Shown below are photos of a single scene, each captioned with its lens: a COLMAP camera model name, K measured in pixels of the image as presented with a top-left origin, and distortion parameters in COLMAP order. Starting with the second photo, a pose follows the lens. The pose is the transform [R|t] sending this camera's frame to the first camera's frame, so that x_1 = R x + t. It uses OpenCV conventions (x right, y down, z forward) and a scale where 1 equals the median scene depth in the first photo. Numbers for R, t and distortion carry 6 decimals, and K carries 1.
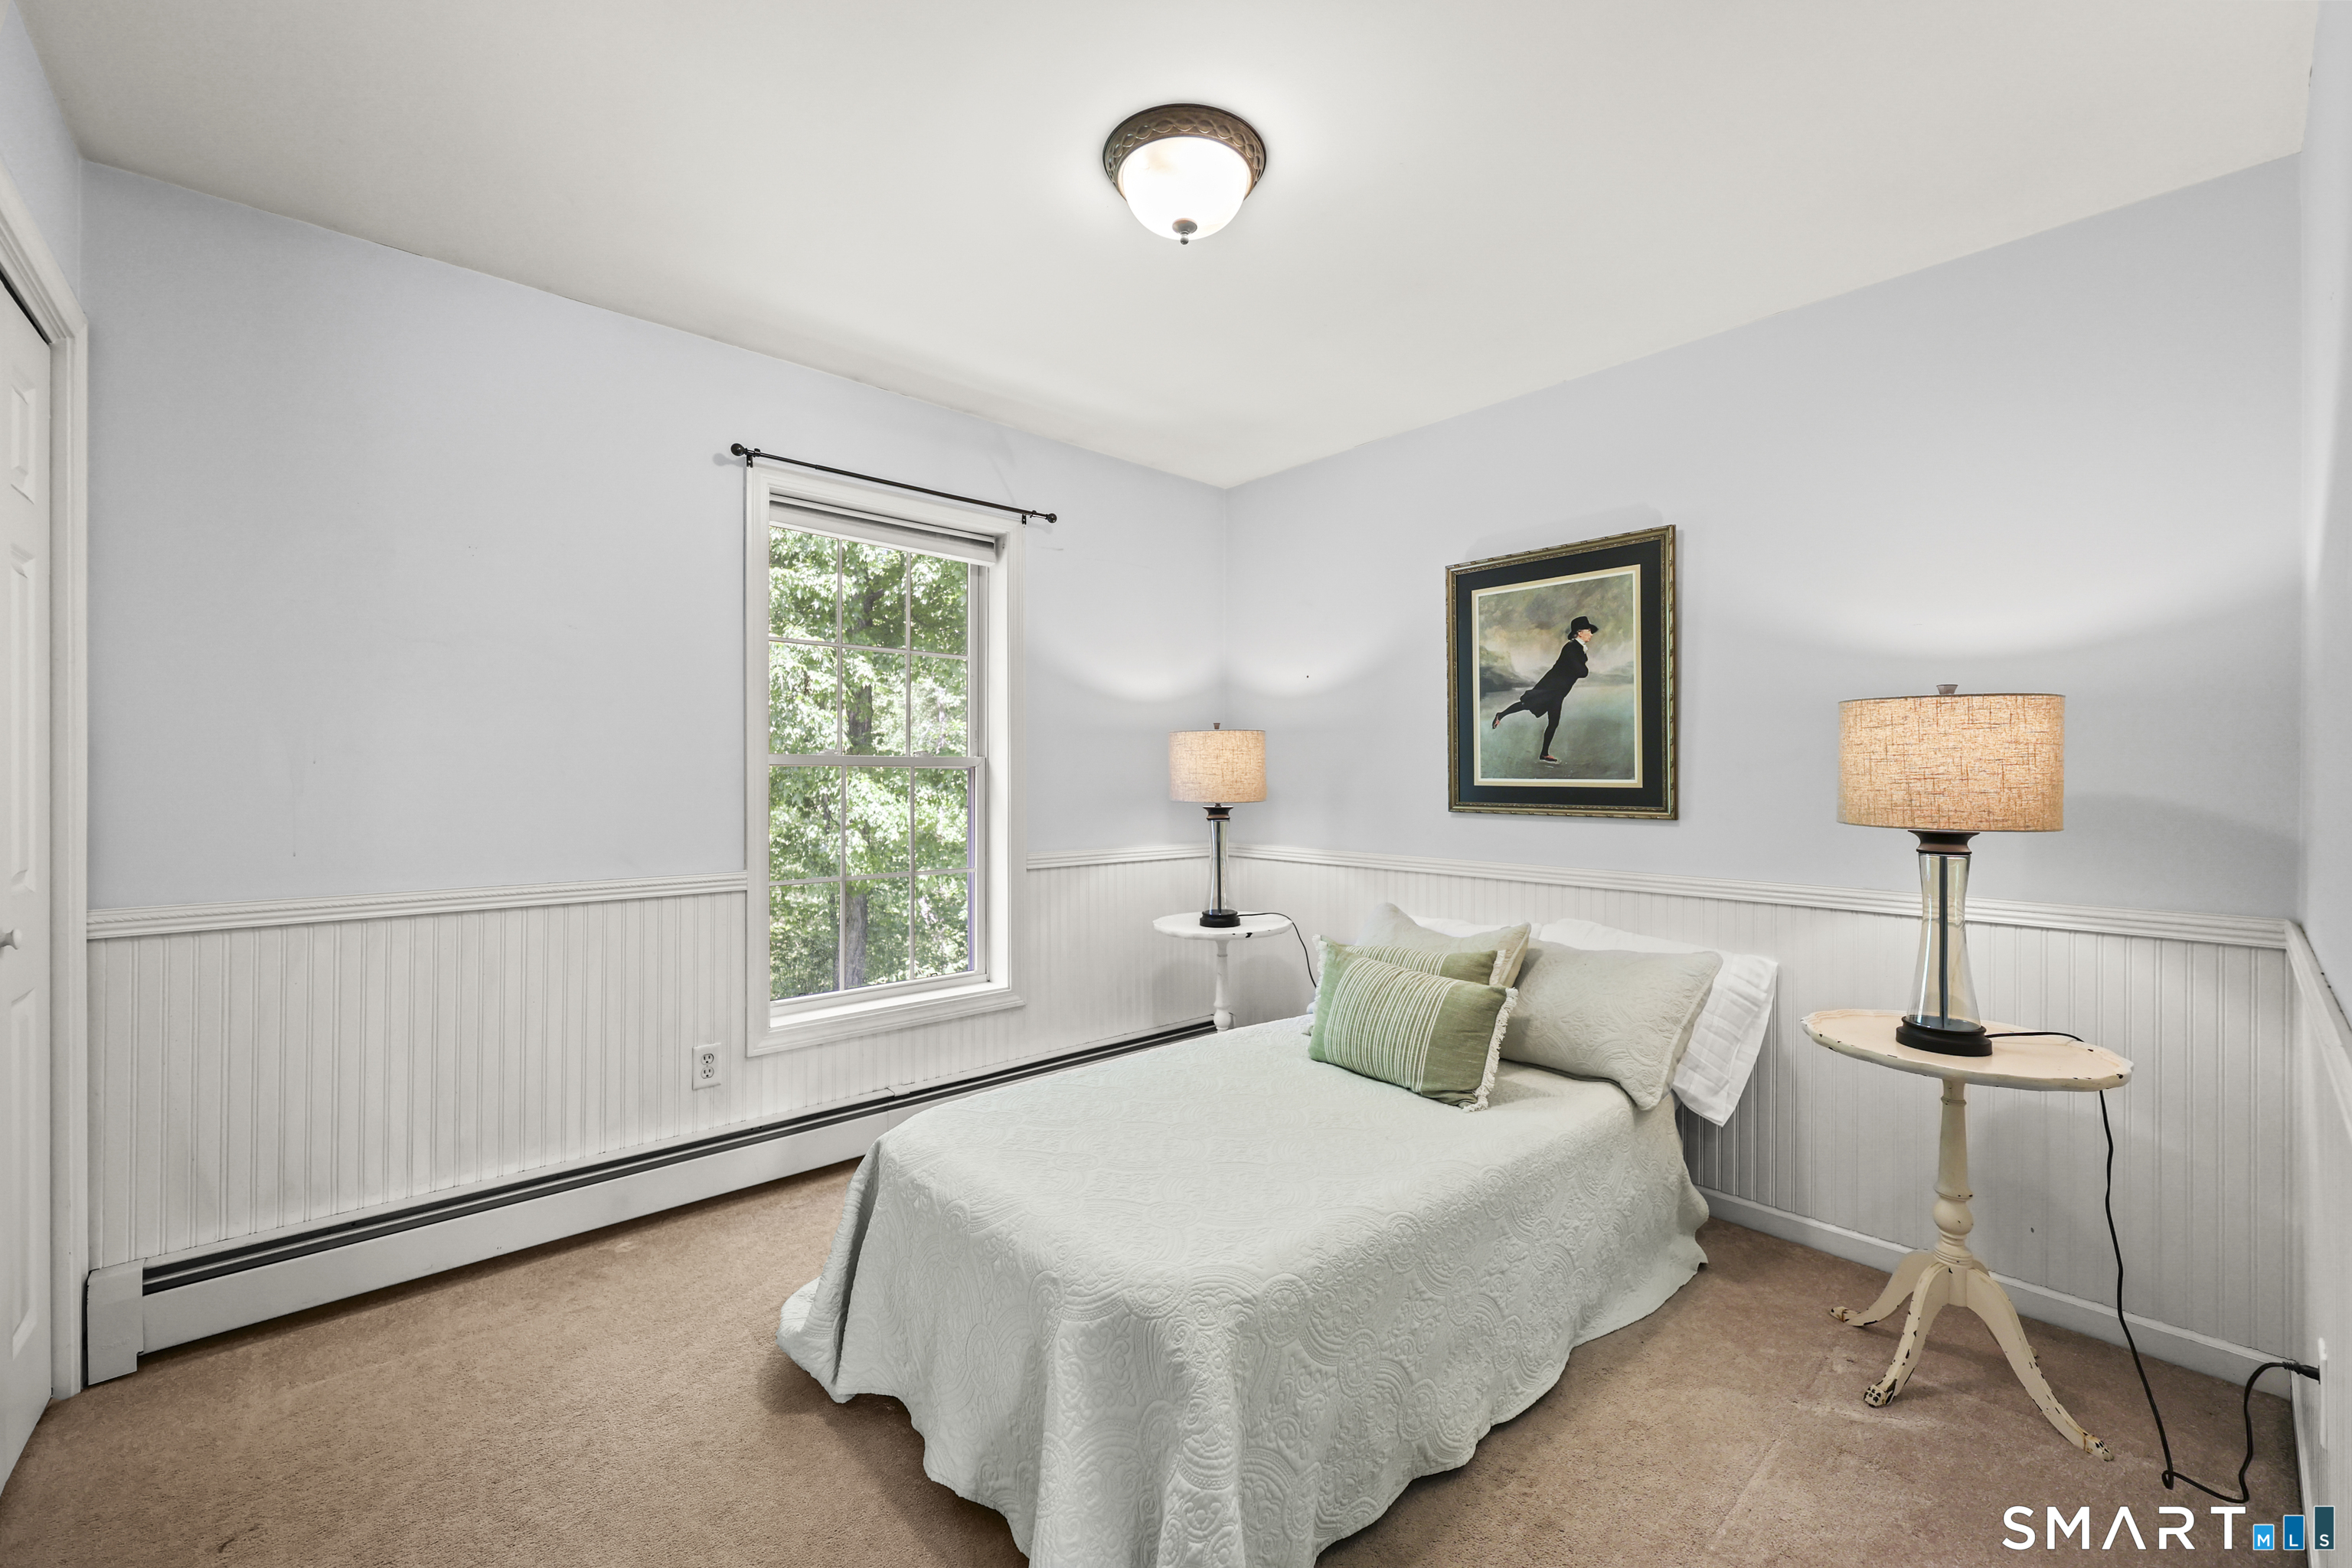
lens RADIAL K [[947.1, 0, 1179.5], [0, 947.1, 786.7], [0, 0, 1]] dist [-0.001561, -0.000155]
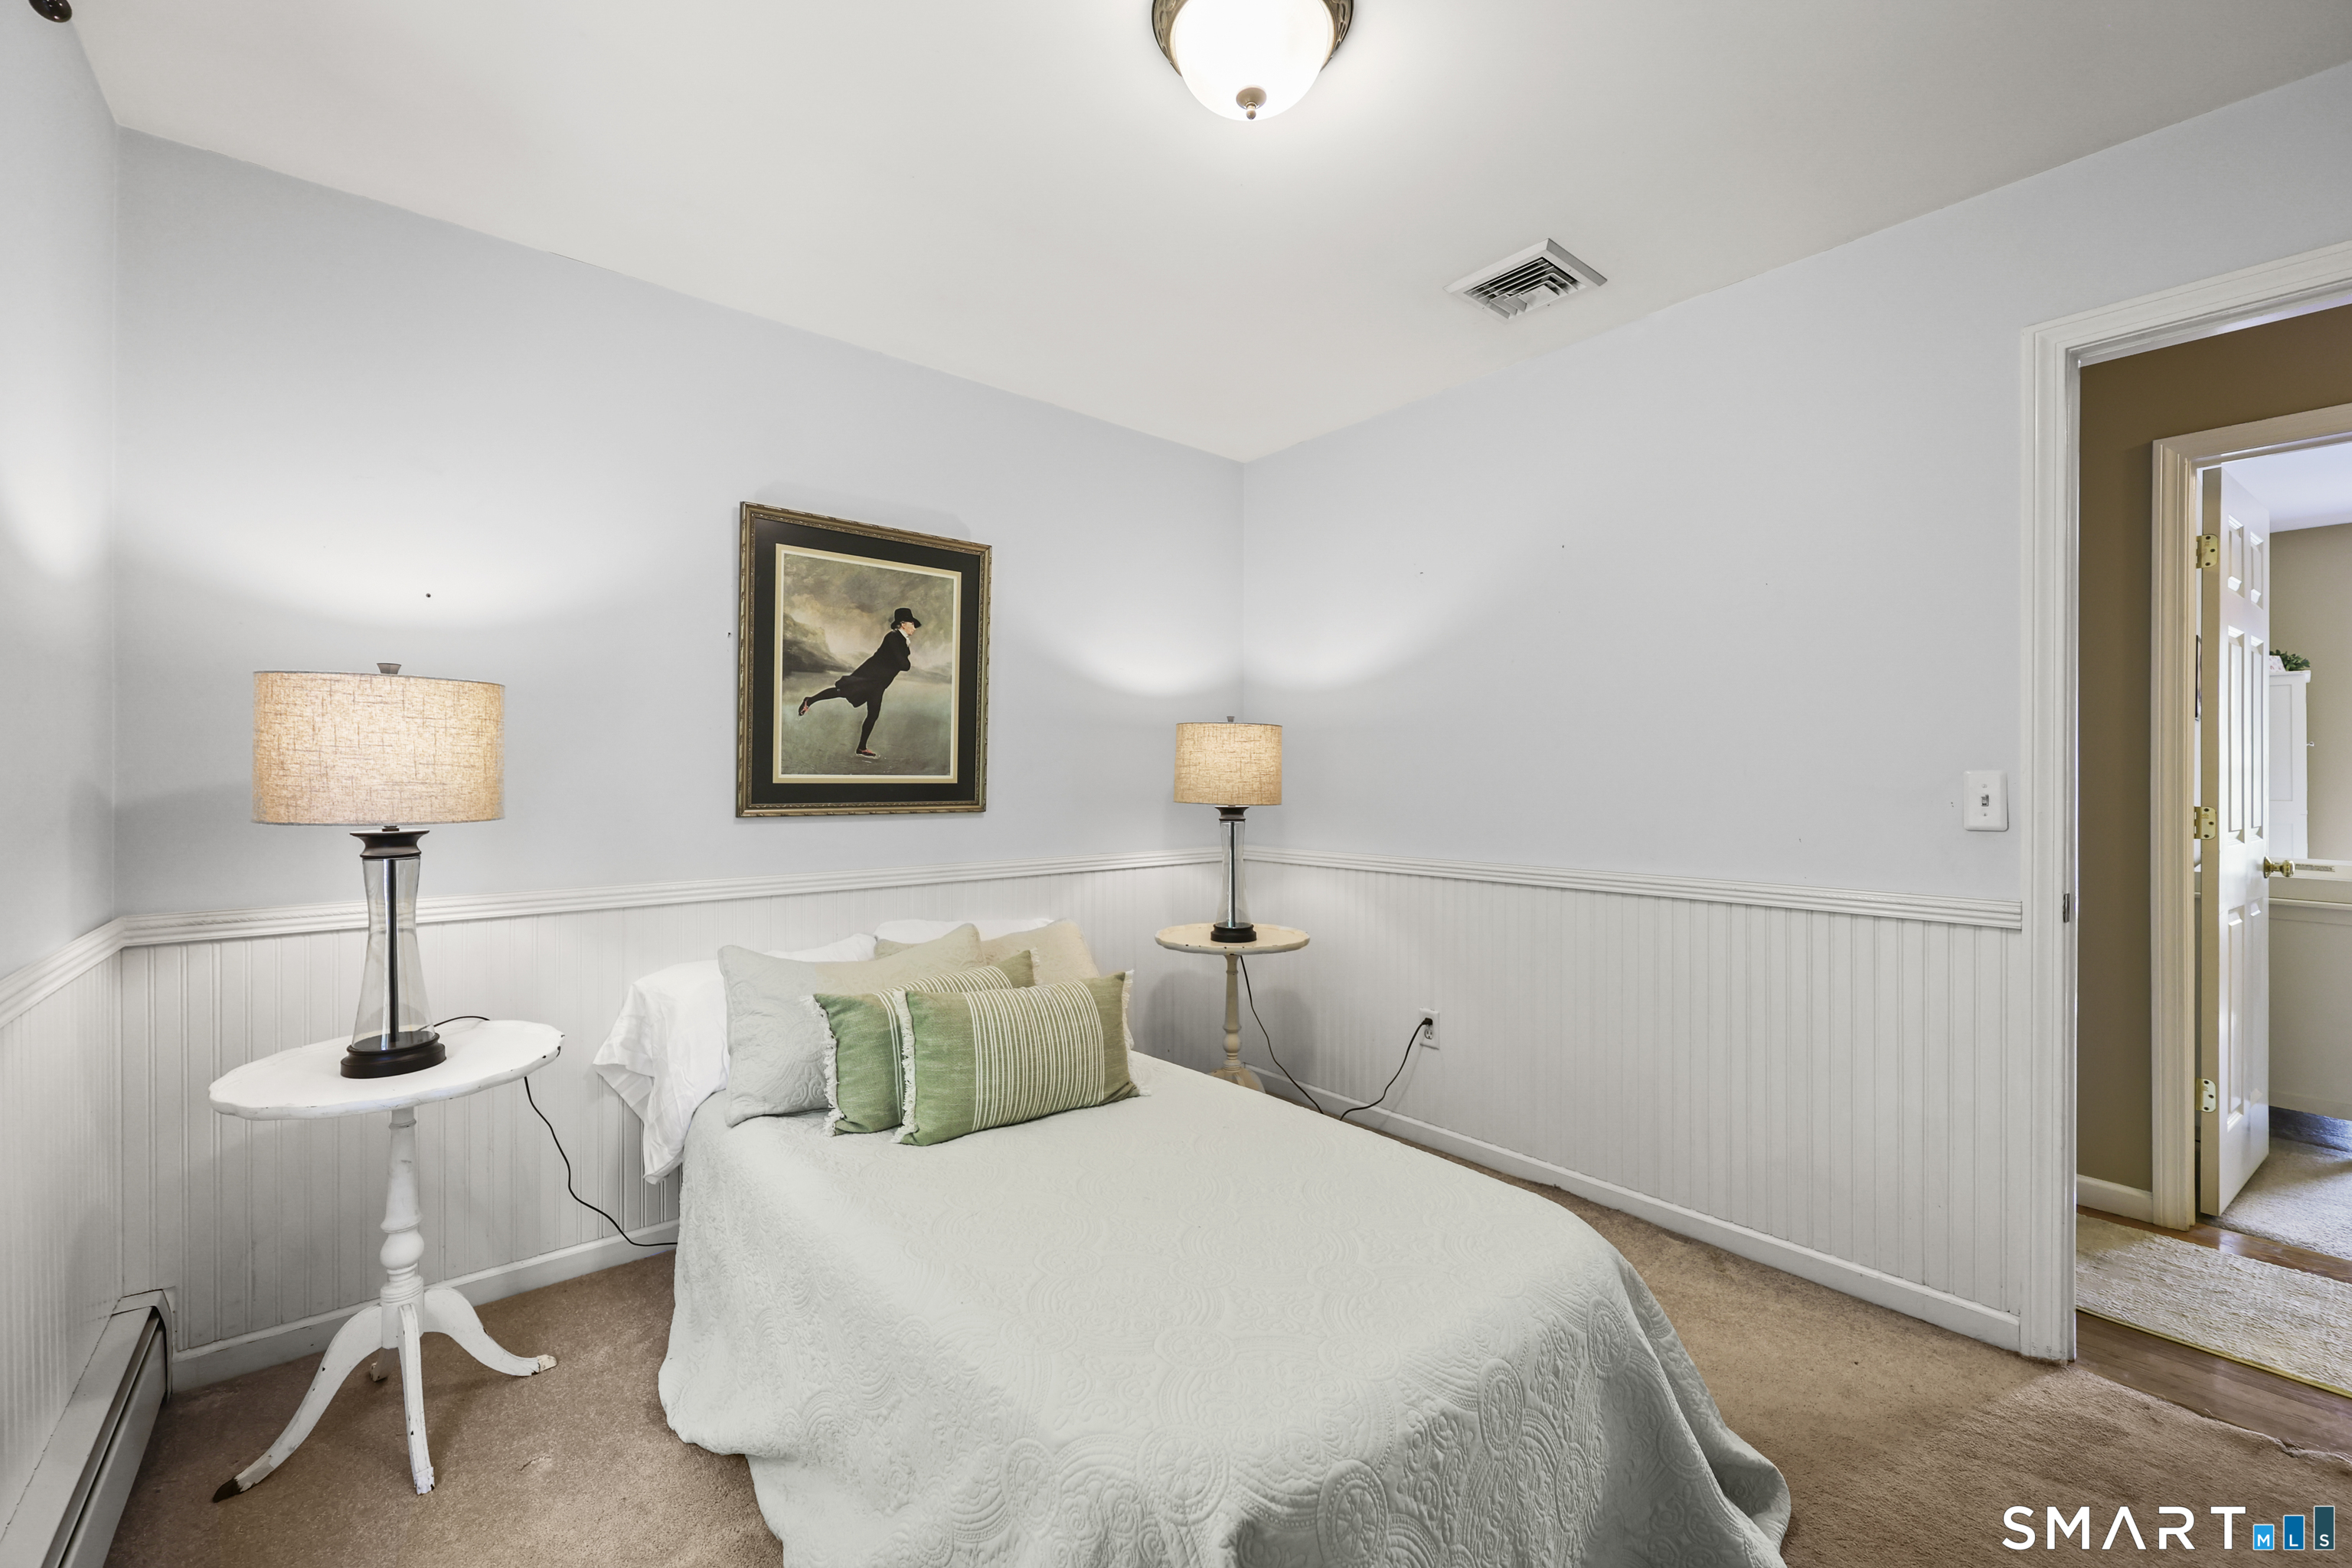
lens RADIAL K [[997.1, 0, 1180.1], [0, 997.1, 765.9], [0, 0, 1]] dist [0.017489, 0.000065]
pose [[0.009280, 0.009290, 0.999914, -0.574983], [0.010149, 0.999904, -0.009384, -0.004905], [-0.999905, 0.010235, 0.009185, 0.684042]]
